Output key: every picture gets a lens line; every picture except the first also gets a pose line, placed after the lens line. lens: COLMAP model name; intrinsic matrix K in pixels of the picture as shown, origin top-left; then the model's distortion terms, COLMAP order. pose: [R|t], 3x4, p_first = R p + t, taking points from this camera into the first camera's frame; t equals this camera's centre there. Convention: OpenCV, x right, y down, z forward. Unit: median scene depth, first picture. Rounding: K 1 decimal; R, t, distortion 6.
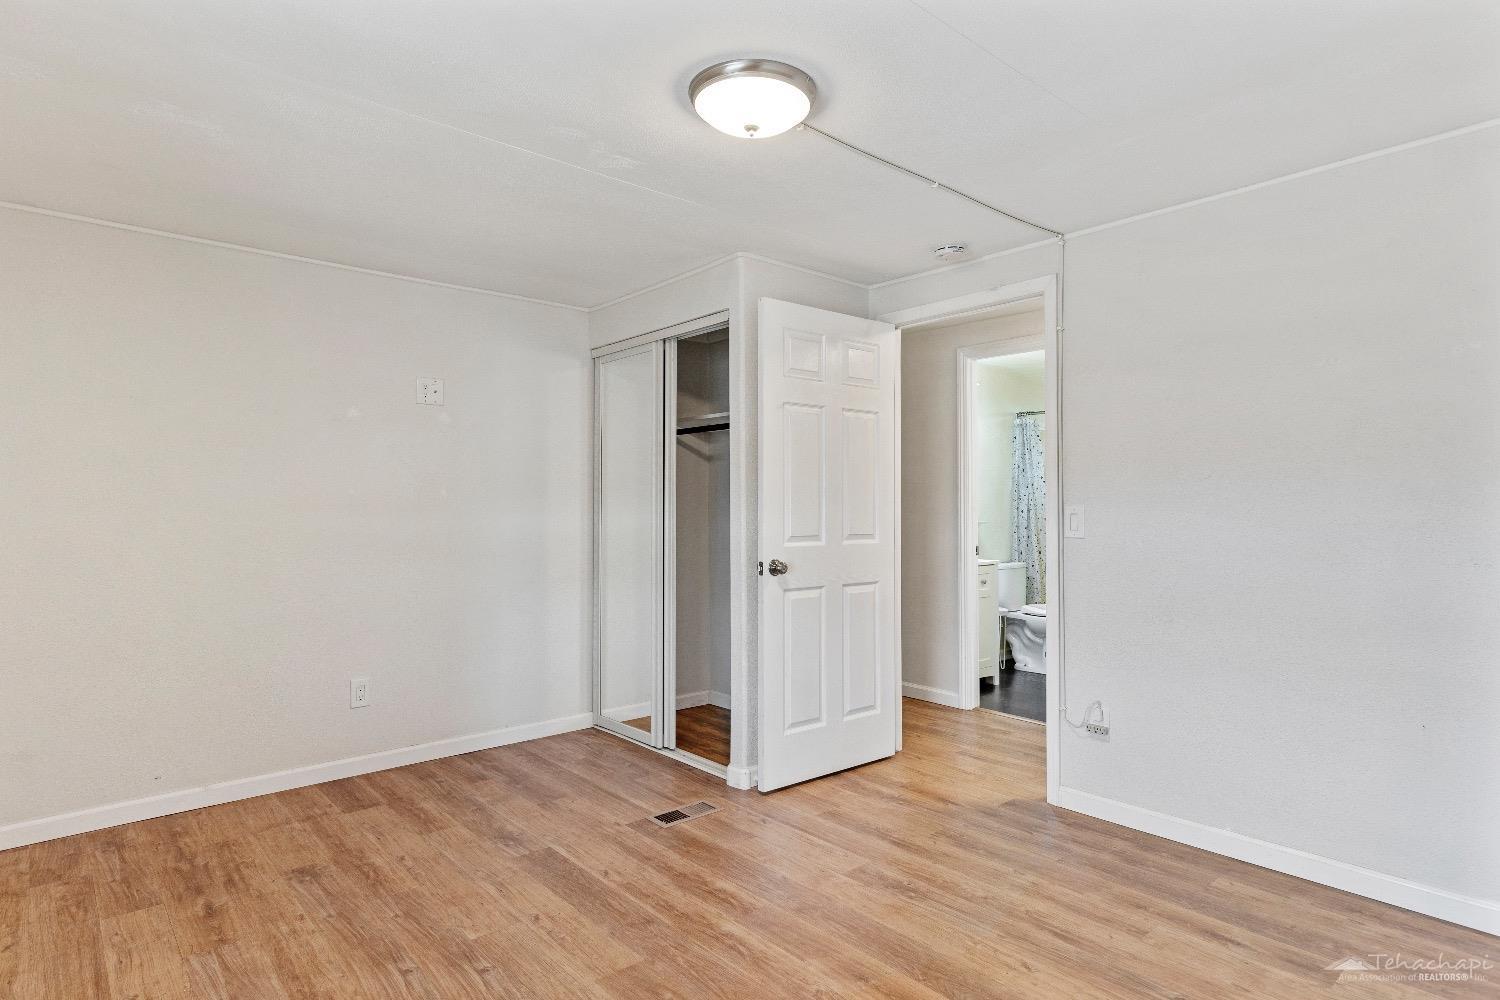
lens RADIAL K [[800.7, 0, 757.3], [0, 800.7, 501.9], [0, 0, 1]] dist [-0.003480, -0.000725]
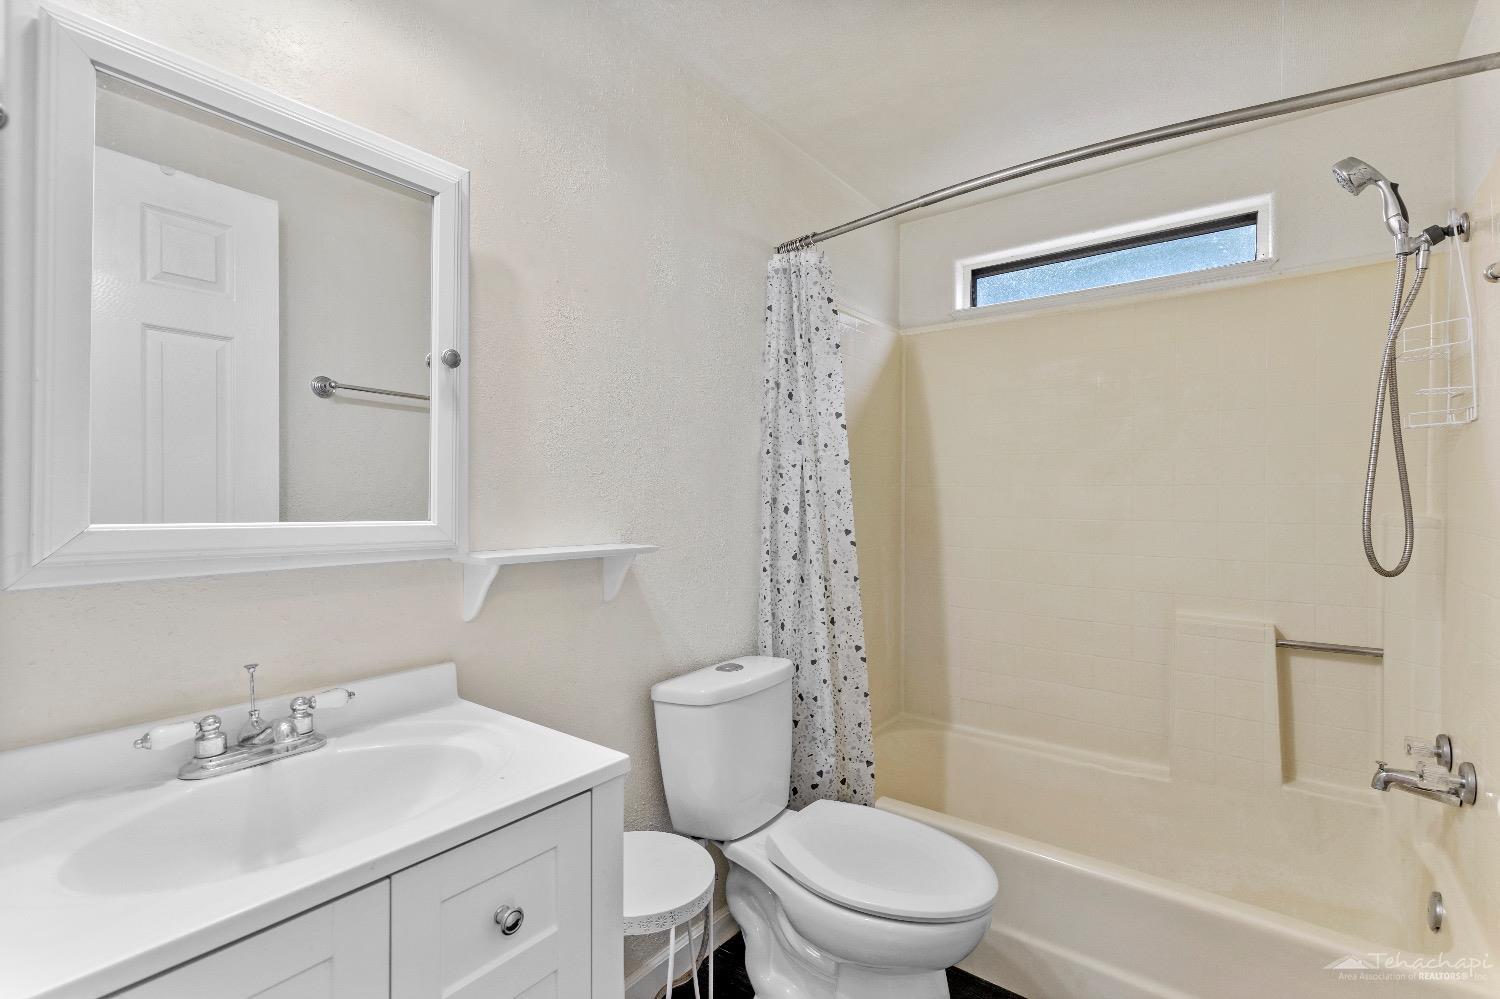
lens RADIAL K [[675.5, 0, 750.0], [0, 675.5, 499.5], [0, 0, 1]] dist [-0.000418, -0.000086]
pose [[0.978317, 0.004480, 0.207063, 0.252766], [-0.006440, 0.999941, 0.008789, 0.004748], [-0.207011, -0.009932, 0.978288, 0.707442]]
